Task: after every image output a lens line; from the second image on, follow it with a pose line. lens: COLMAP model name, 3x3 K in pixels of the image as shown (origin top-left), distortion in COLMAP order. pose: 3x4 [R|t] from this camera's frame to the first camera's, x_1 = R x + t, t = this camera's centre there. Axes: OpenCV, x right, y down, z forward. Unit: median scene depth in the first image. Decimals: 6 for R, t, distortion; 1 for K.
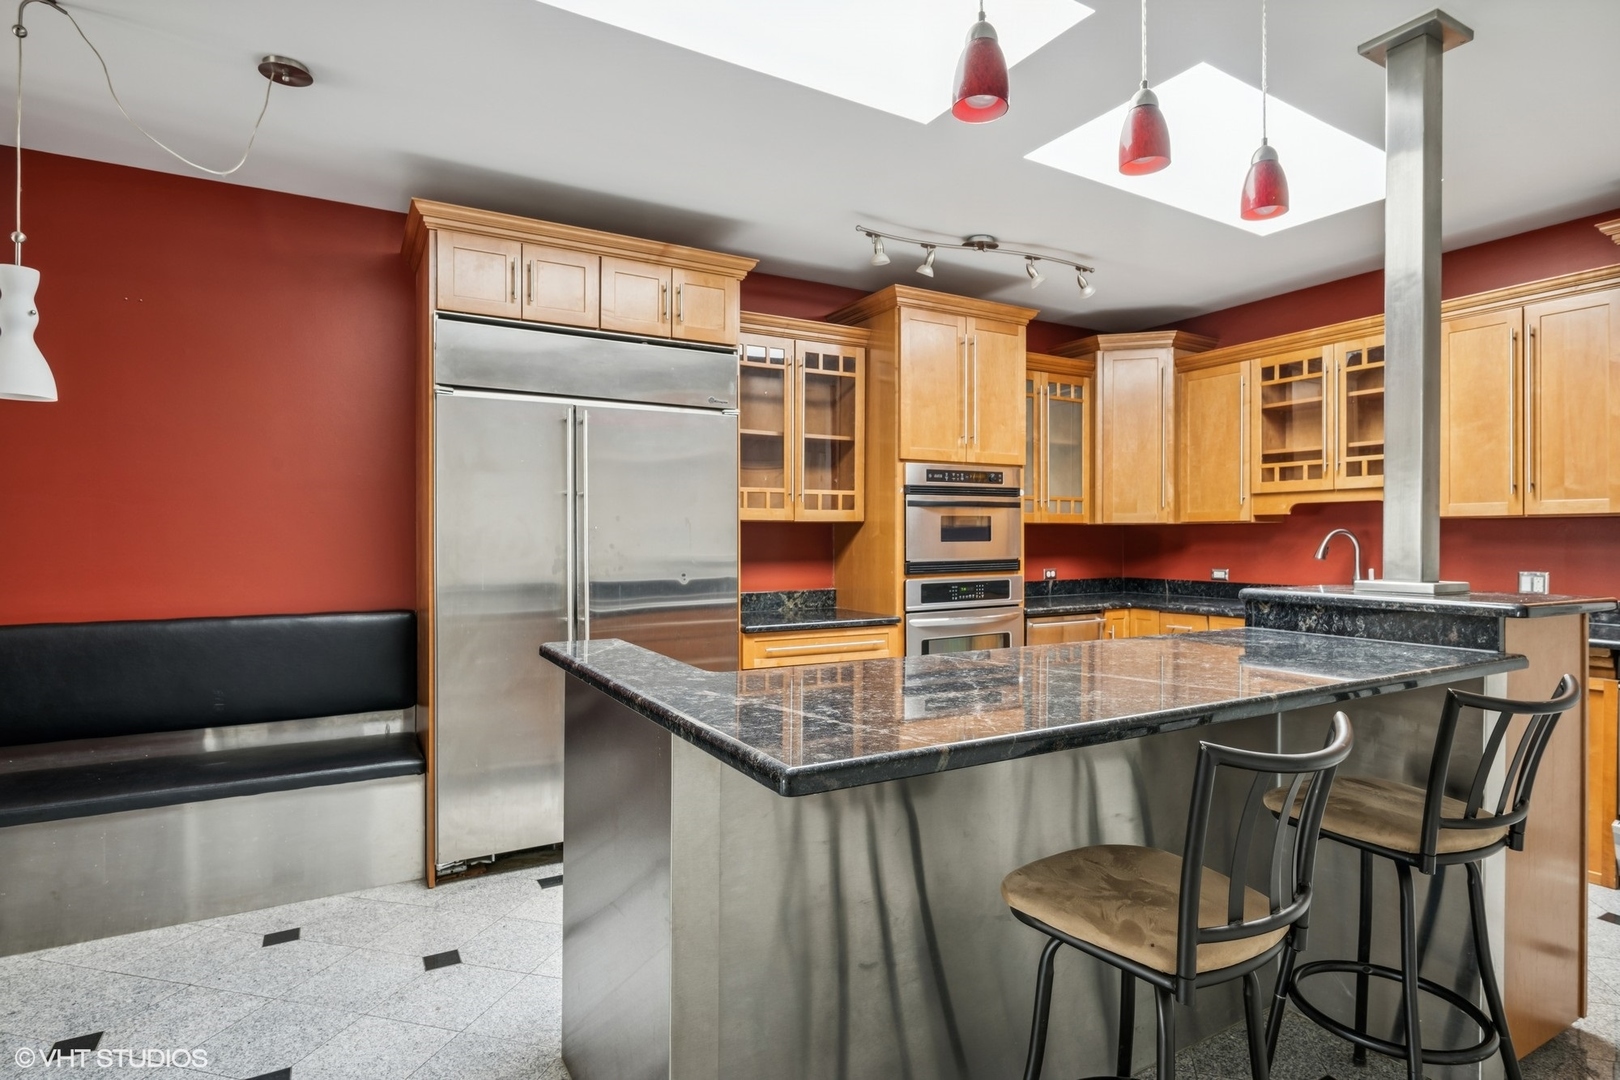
lens RADIAL K [[866.1, 0, 810.0], [0, 866.1, 540.0], [0, 0, 1]] dist [-0.000302, 0.000468]
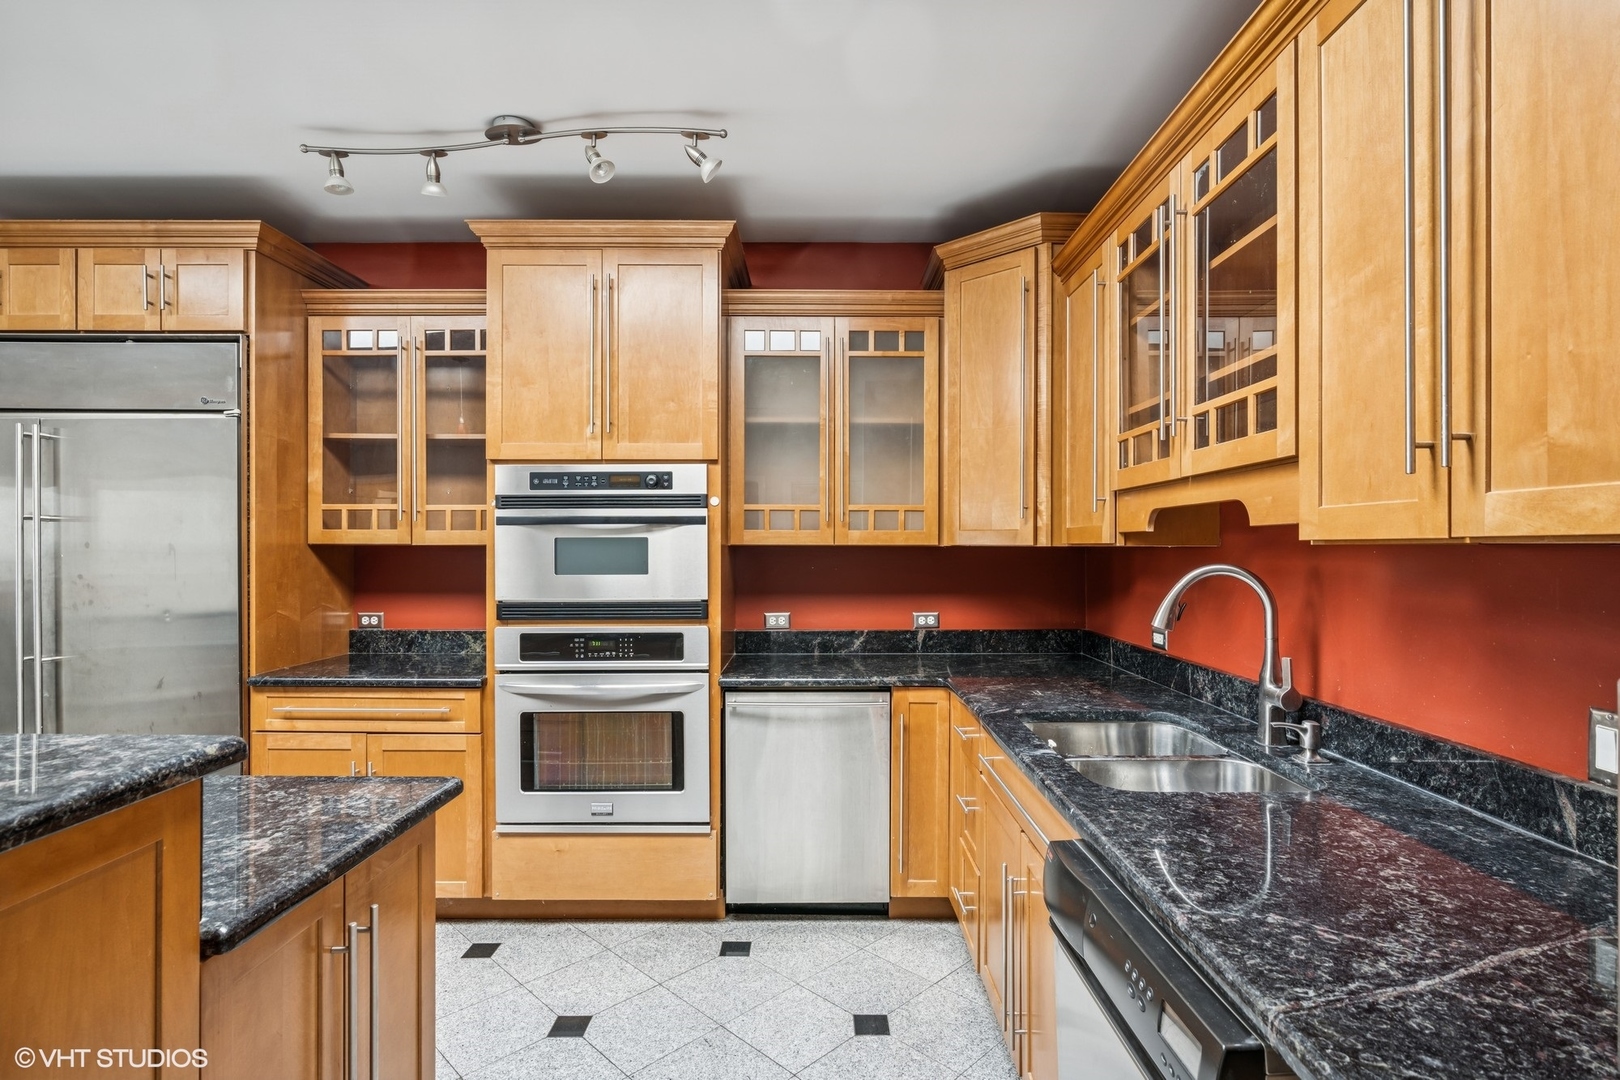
lens RADIAL K [[802.0, 0, 819.3], [0, 802.0, 542.9], [0, 0, 1]] dist [-0.000266, -0.000342]
pose [[0.862705, 0.001500, -0.505706, 0.665461], [-0.004842, 0.999974, -0.005293, -0.021232], [0.505685, 0.007015, 0.862690, 0.546695]]
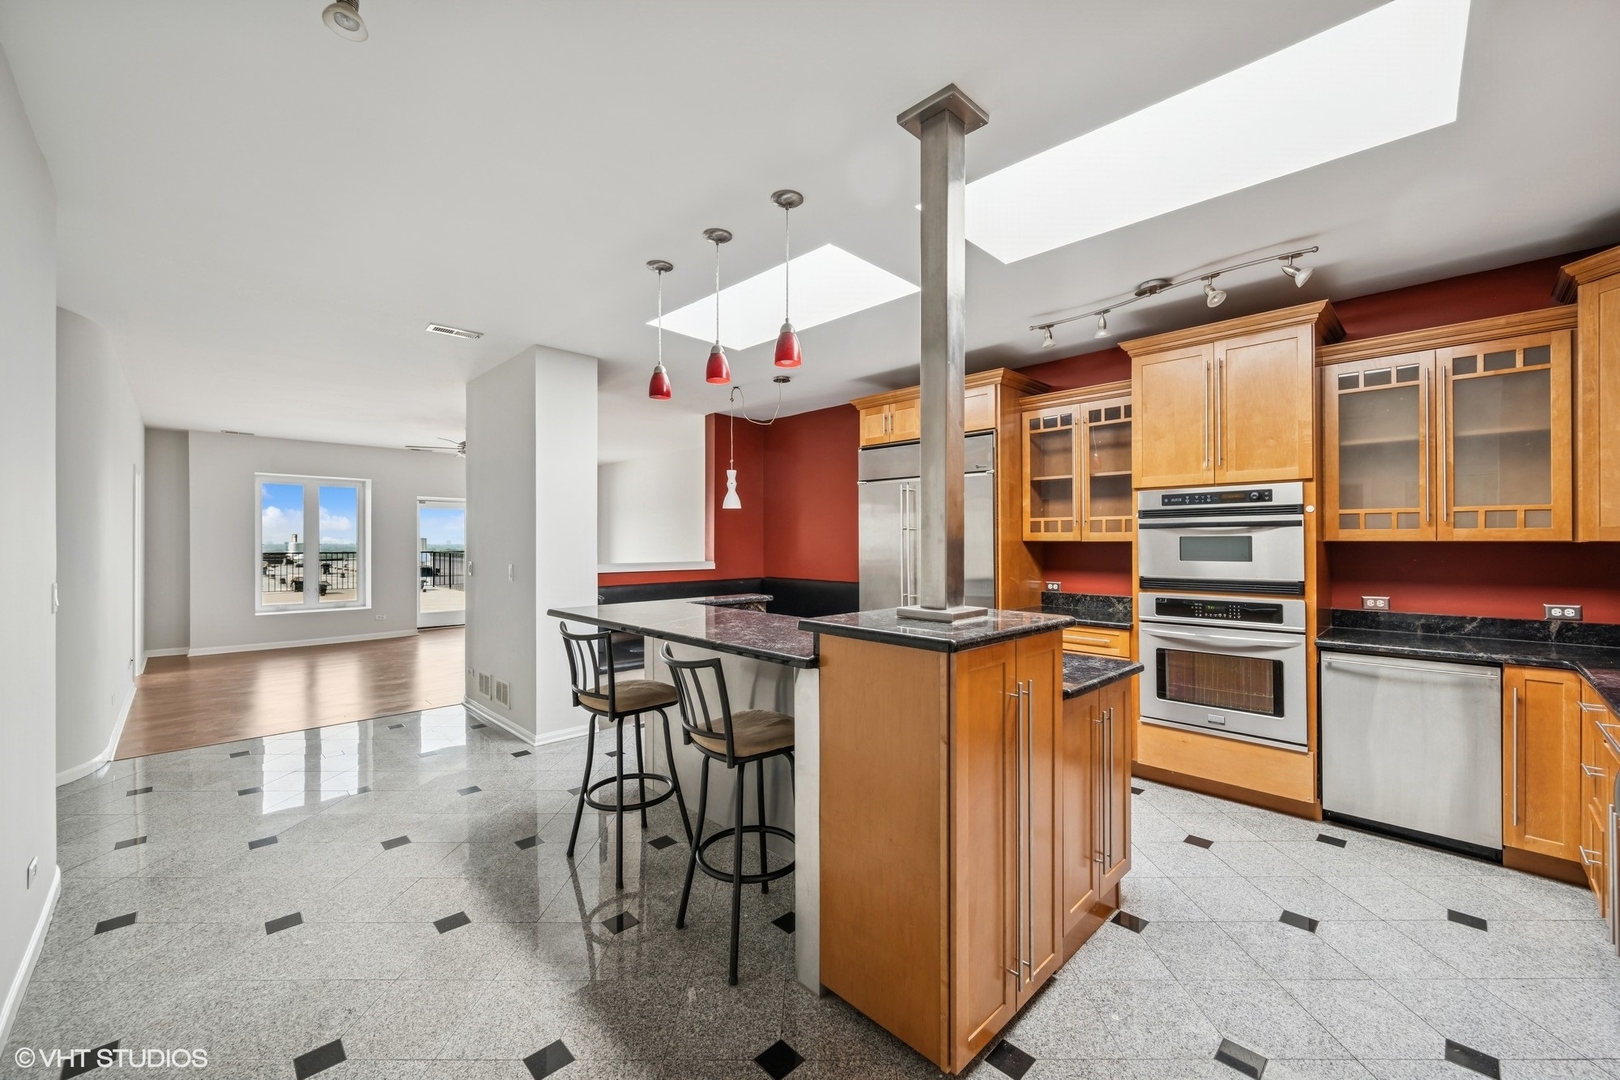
lens RADIAL K [[640.1, 0, 812.6], [0, 640.1, 536.9], [0, 0, 1]] dist [-0.001500, 0.000330]
pose [[0.242435, -0.004415, -0.970158, 0.813409], [-0.003926, 0.999977, -0.005532, -0.021308], [0.970160, 0.005150, 0.242412, 0.362829]]
